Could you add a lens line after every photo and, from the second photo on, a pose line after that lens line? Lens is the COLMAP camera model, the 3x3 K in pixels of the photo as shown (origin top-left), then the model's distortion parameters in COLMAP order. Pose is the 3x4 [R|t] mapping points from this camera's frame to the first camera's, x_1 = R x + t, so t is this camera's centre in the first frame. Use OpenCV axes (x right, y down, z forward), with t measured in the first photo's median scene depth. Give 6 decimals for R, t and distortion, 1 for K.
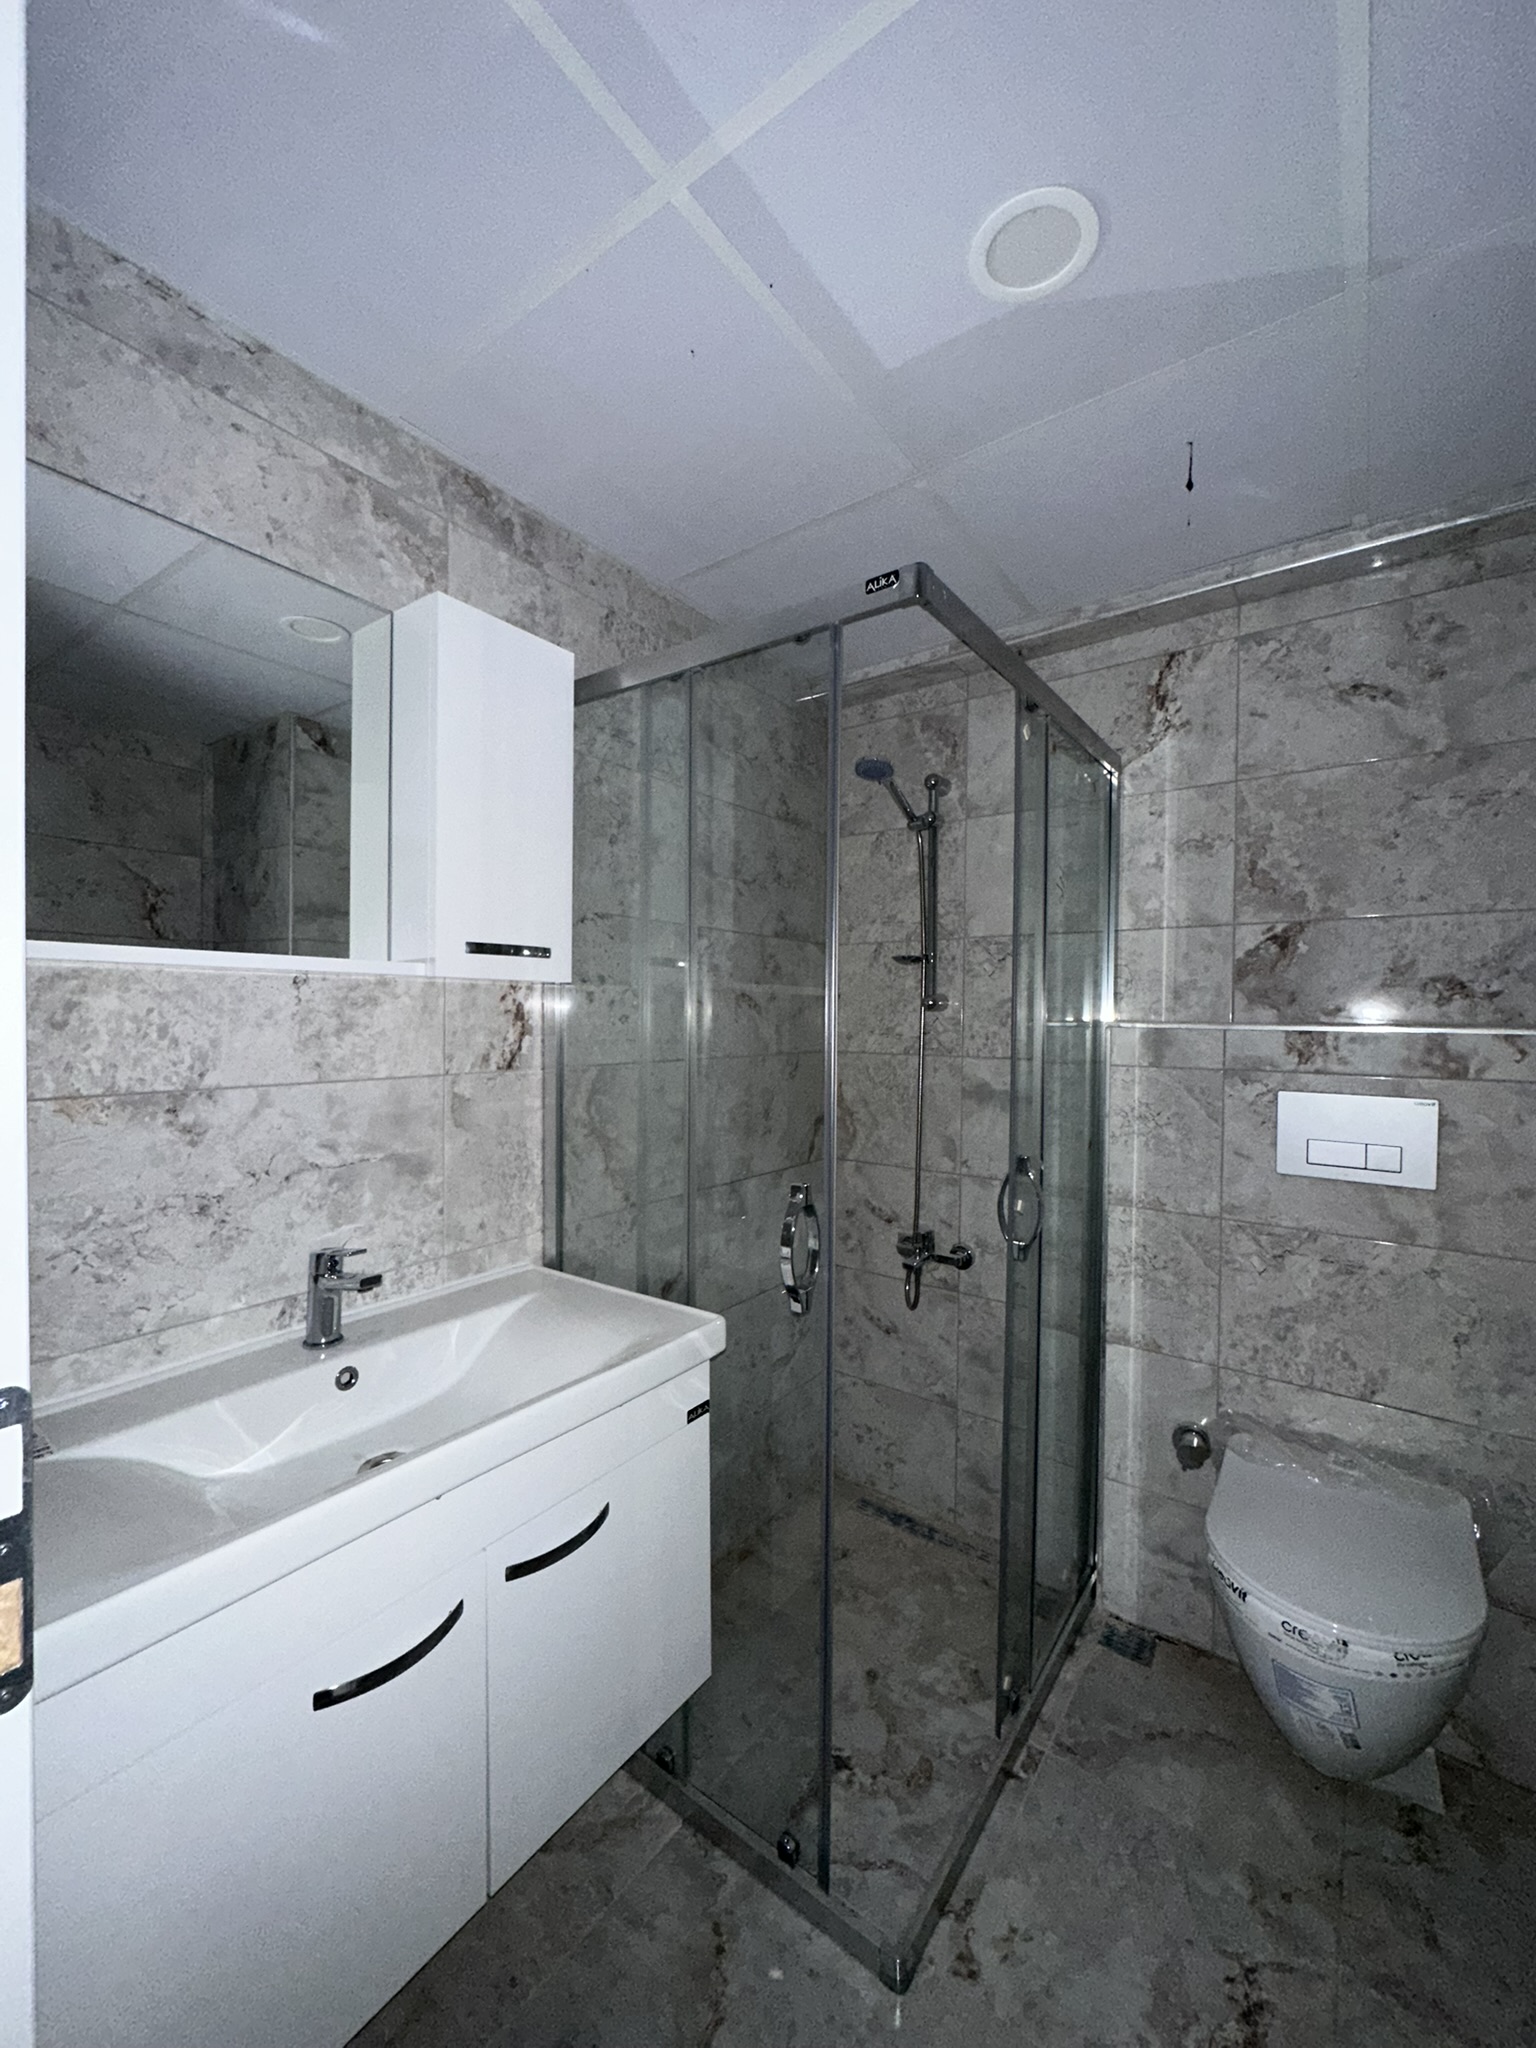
lens RADIAL K [[819.5, 0, 767.0], [0, 819.5, 1023.4], [0, 0, 1]] dist [-0.002741, 0.000995]
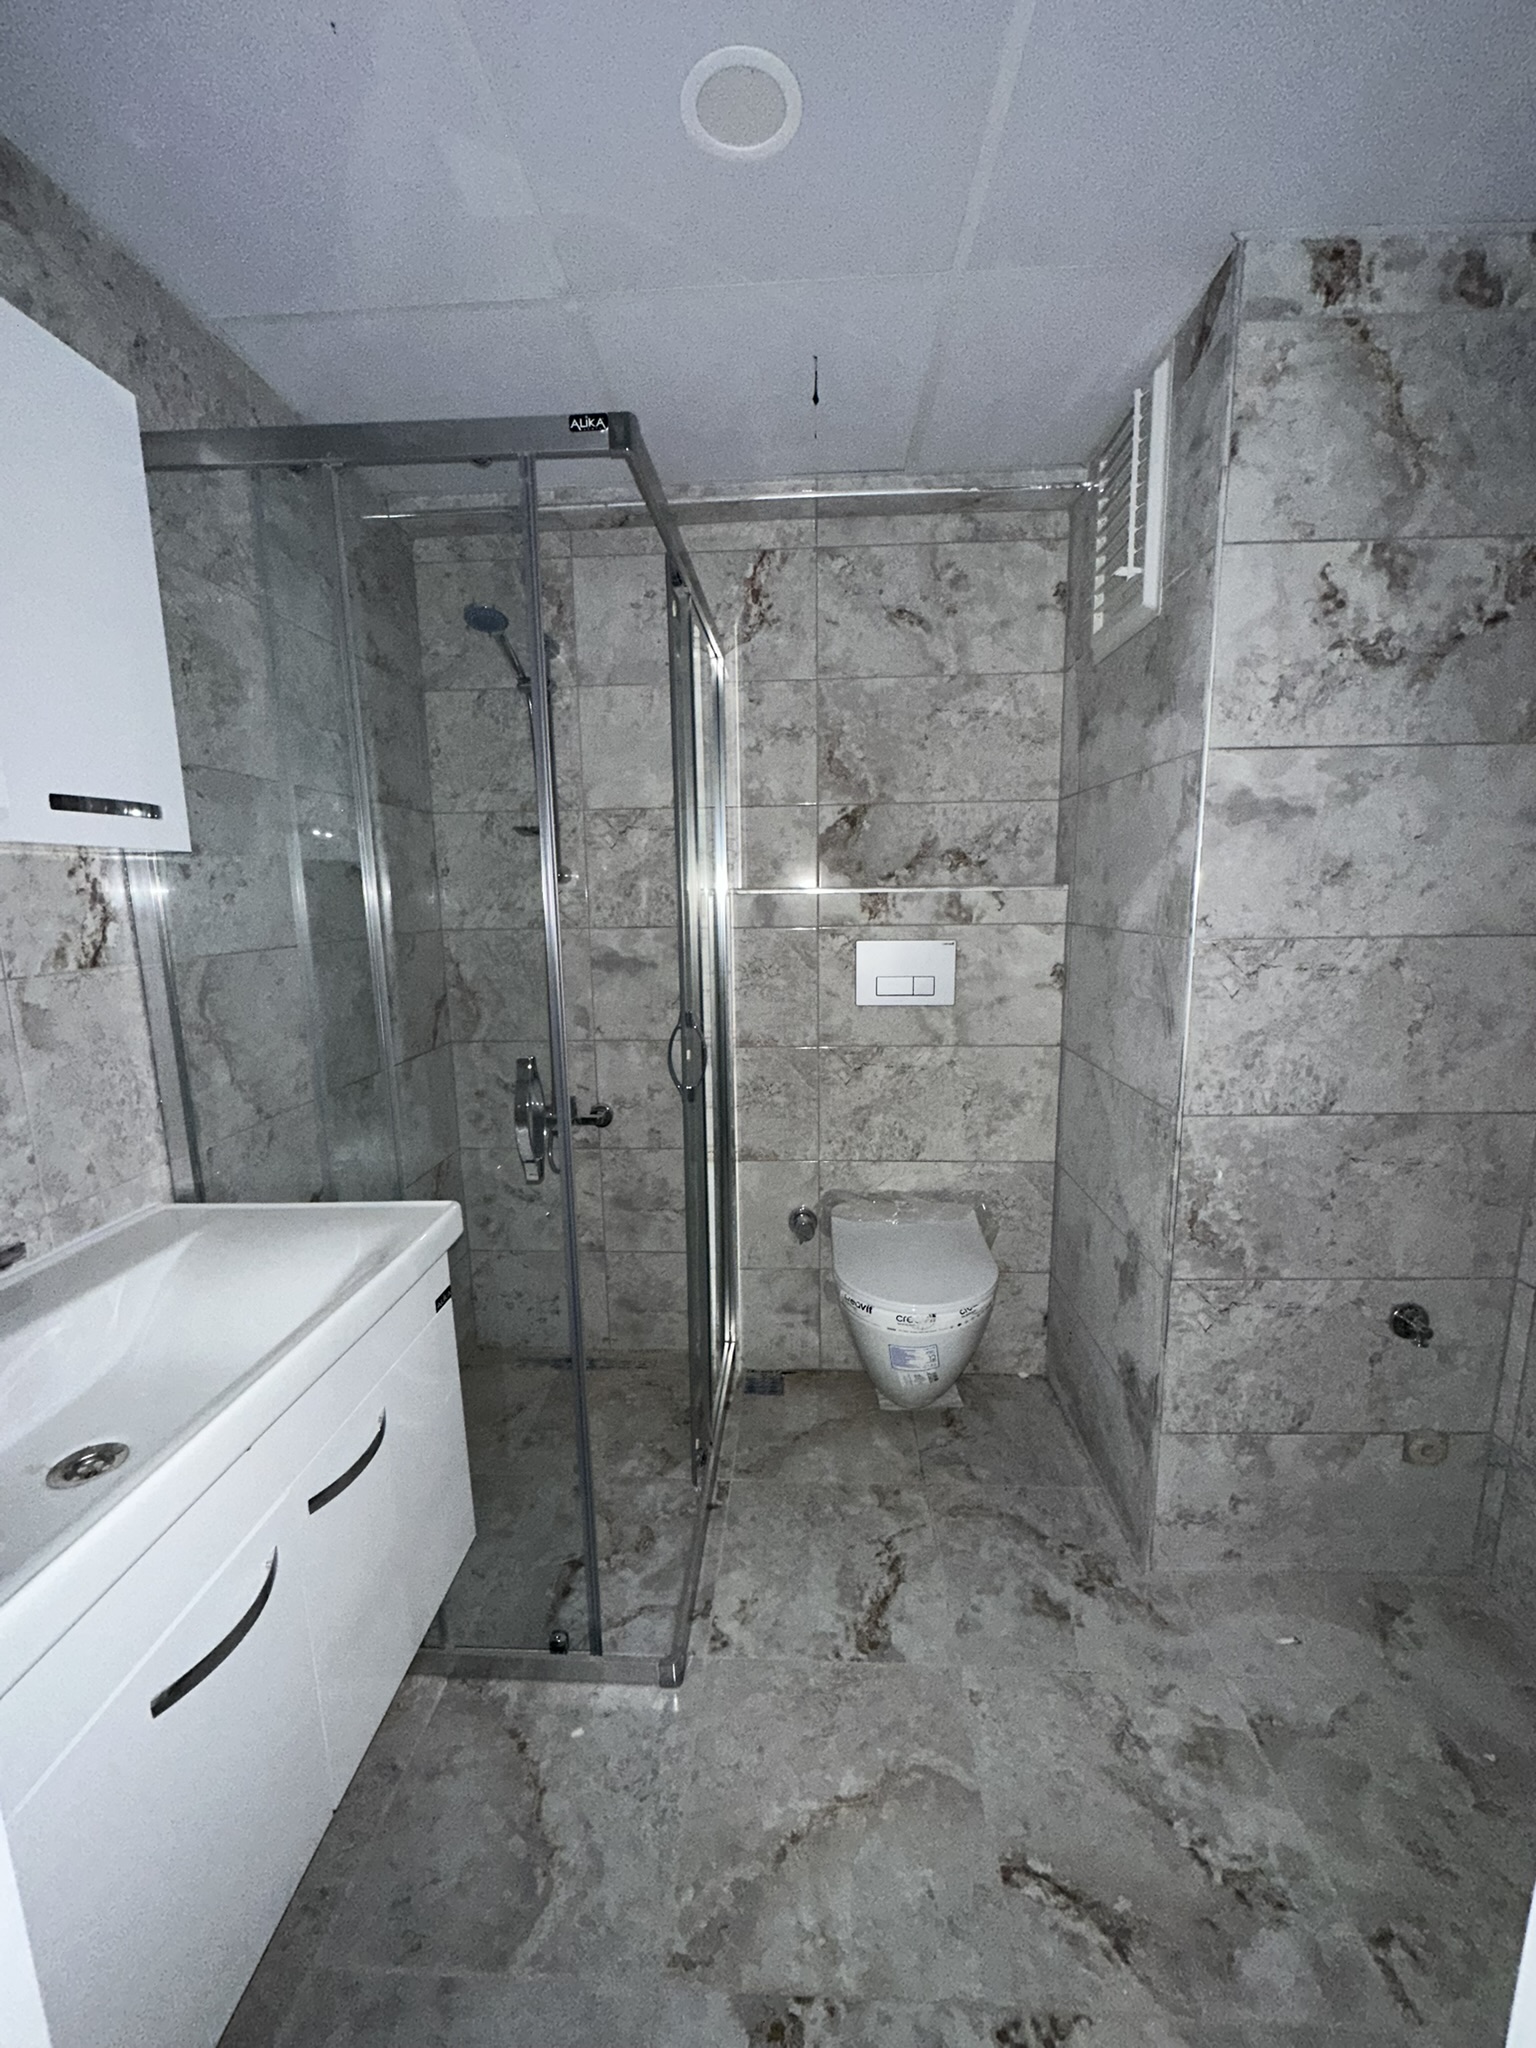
lens RADIAL K [[819.5, 0, 767.5], [0, 819.5, 1023.0], [0, 0, 1]] dist [-0.002741, 0.000995]
pose [[0.833408, -0.110027, 0.541595, -0.198802], [0.028769, 0.987290, 0.156301, 0.005620], [-0.551909, -0.114682, 0.825981, 0.013836]]
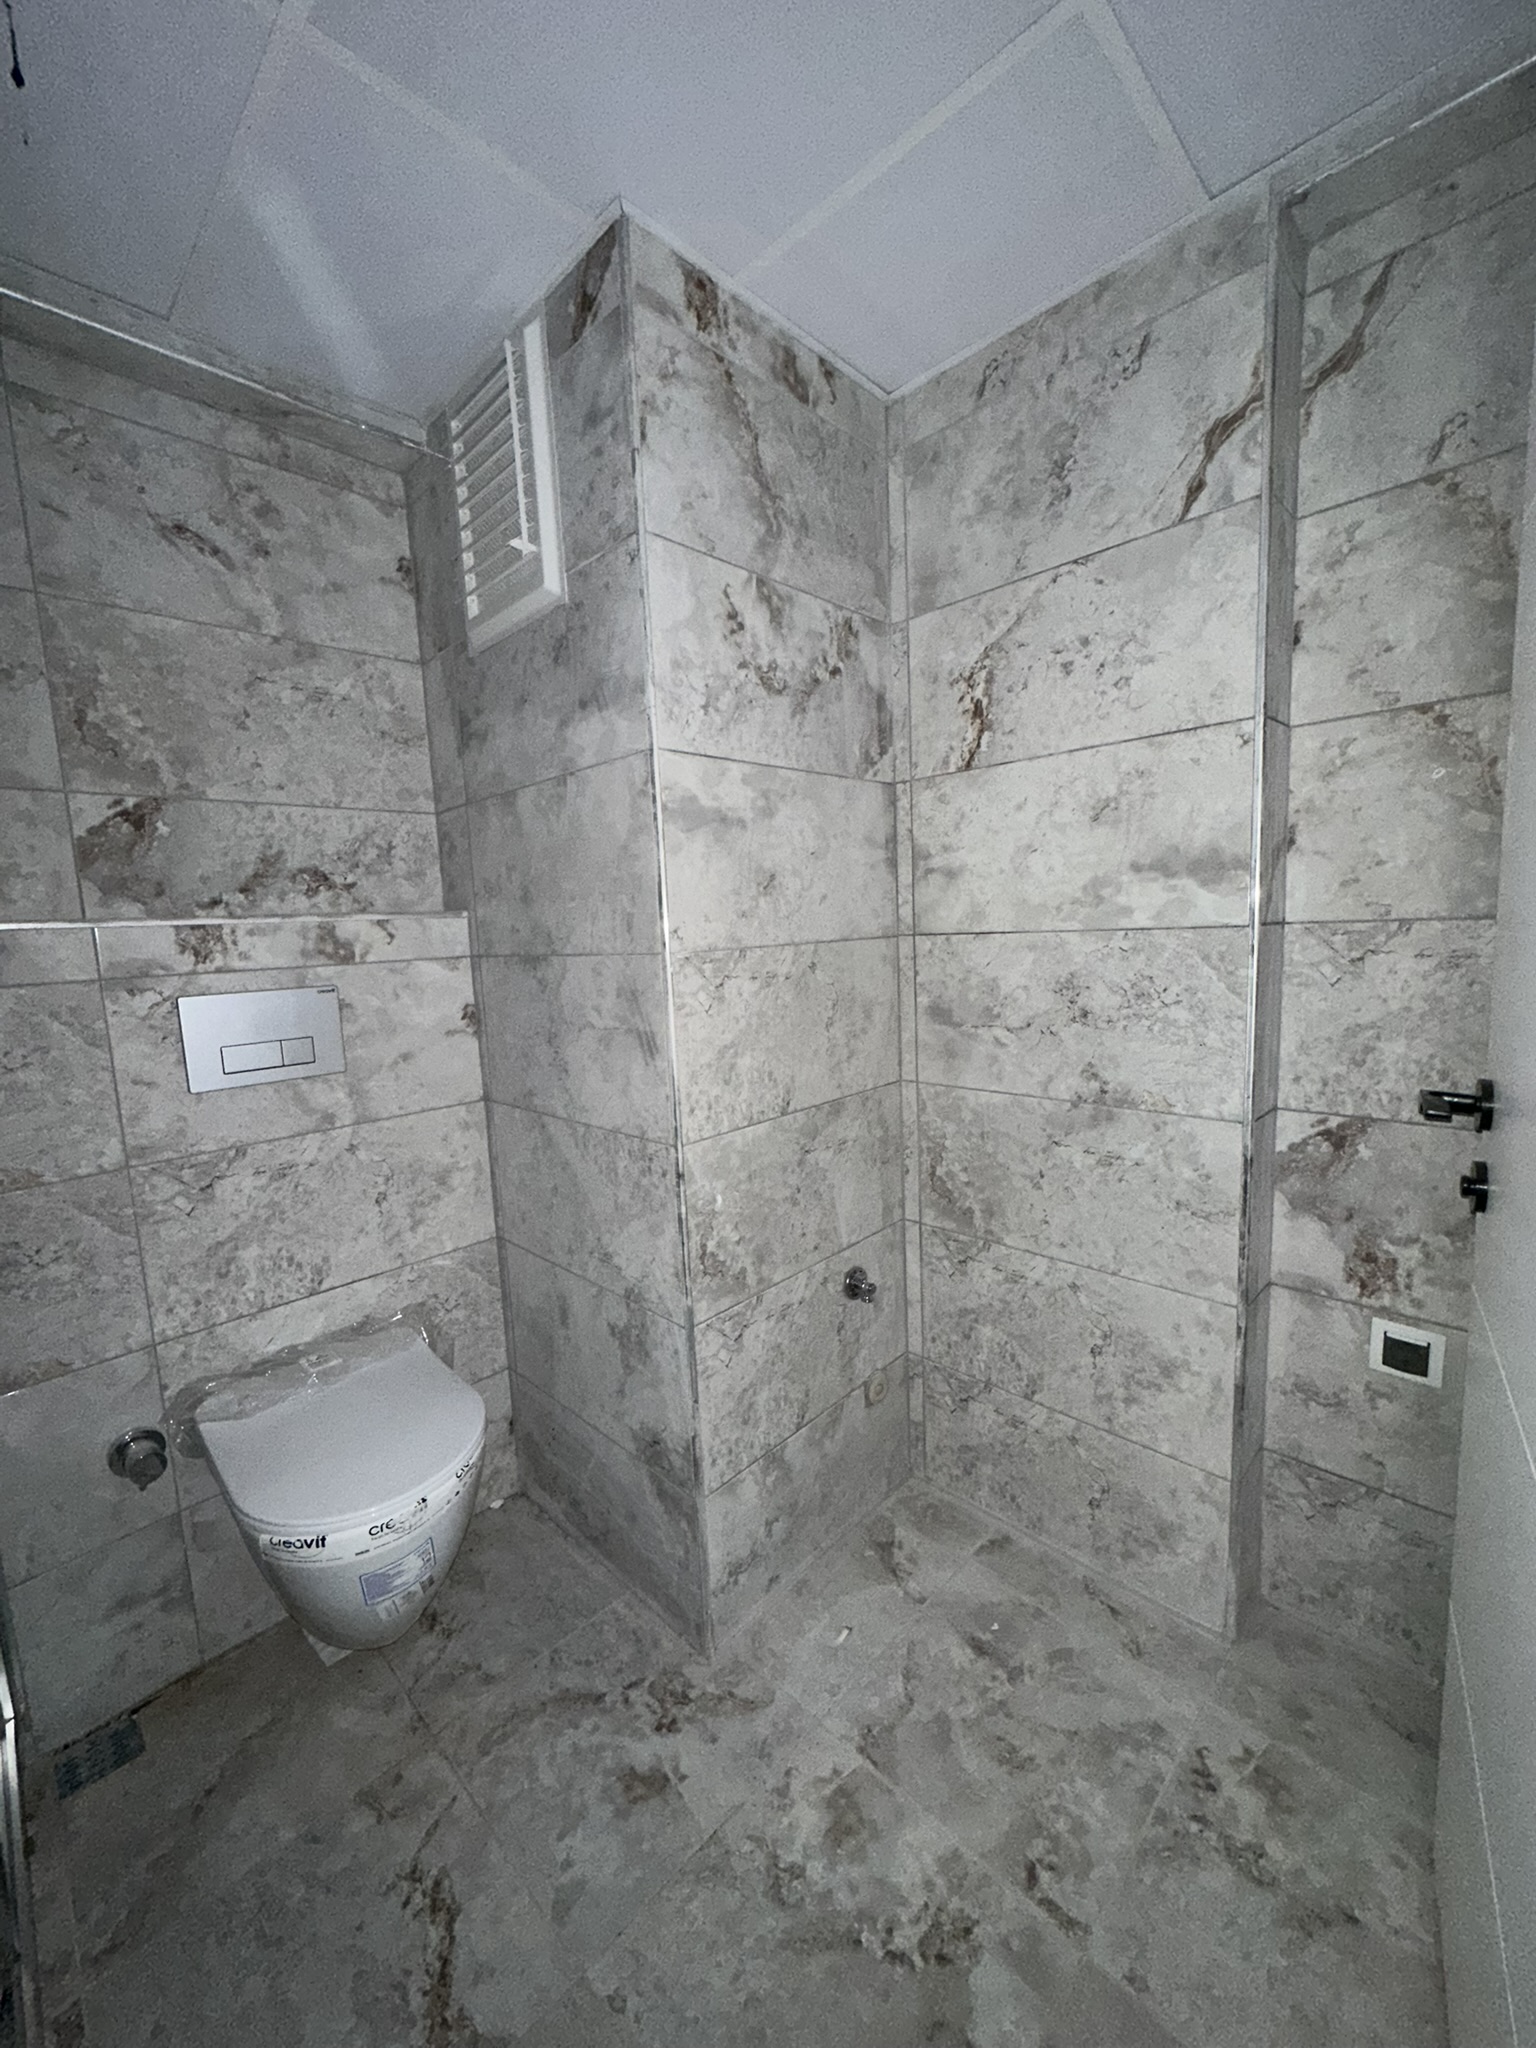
lens RADIAL K [[819.5, 0, 768.1], [0, 819.5, 1025.7], [0, 0, 1]] dist [-0.002741, 0.000995]
pose [[0.146627, -0.137590, 0.979576, -0.119999], [0.059356, 0.989719, 0.130130, 0.038686], [-0.987409, 0.039063, 0.153286, 0.281513]]
